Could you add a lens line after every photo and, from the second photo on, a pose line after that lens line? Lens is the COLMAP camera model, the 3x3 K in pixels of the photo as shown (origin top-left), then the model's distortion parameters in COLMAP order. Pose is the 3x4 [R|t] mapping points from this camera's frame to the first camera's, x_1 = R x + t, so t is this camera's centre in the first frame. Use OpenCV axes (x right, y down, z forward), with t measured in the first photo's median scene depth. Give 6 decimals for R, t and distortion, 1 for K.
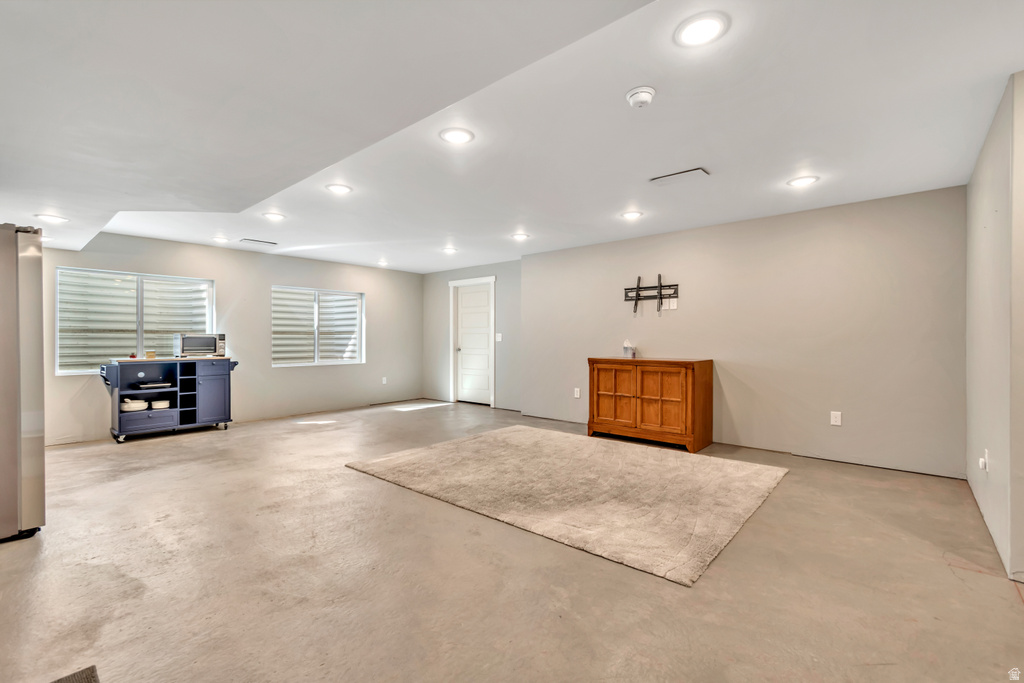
lens RADIAL K [[453.6, 0, 513.4], [0, 453.6, 337.7], [0, 0, 1]] dist [0.004949, -0.001127]
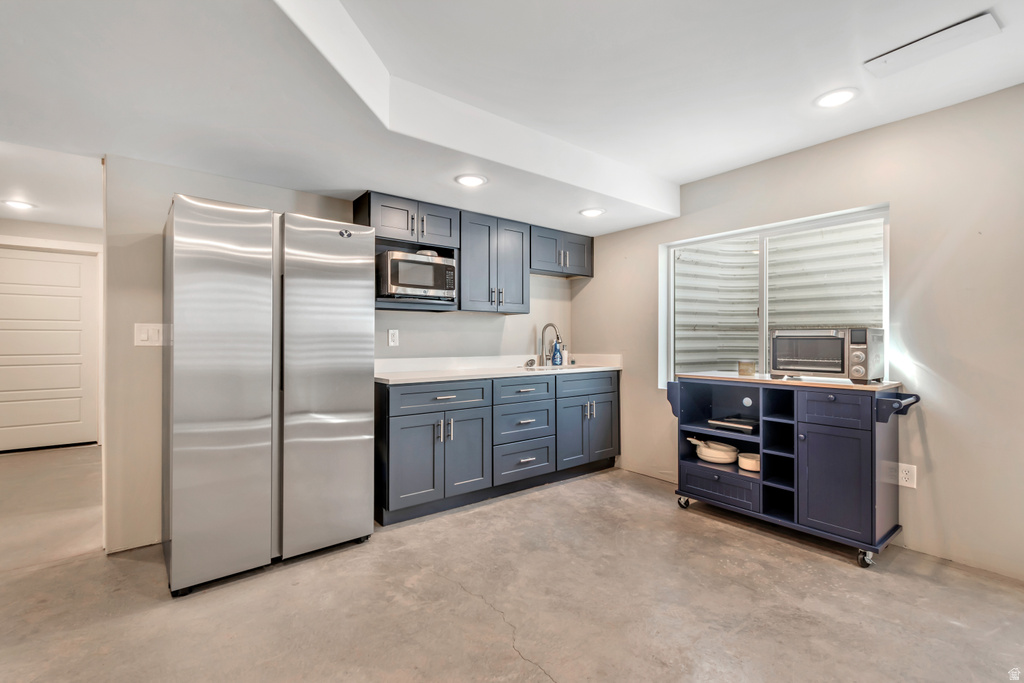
lens RADIAL K [[453.6, 0, 514.9], [0, 453.6, 336.7], [0, 0, 1]] dist [0.004949, -0.001127]
pose [[-0.186109, -0.007749, -0.982498, -0.192022], [-0.000754, 0.999970, -0.007744, 0.002918], [0.982529, -0.000701, -0.186109, 0.809953]]
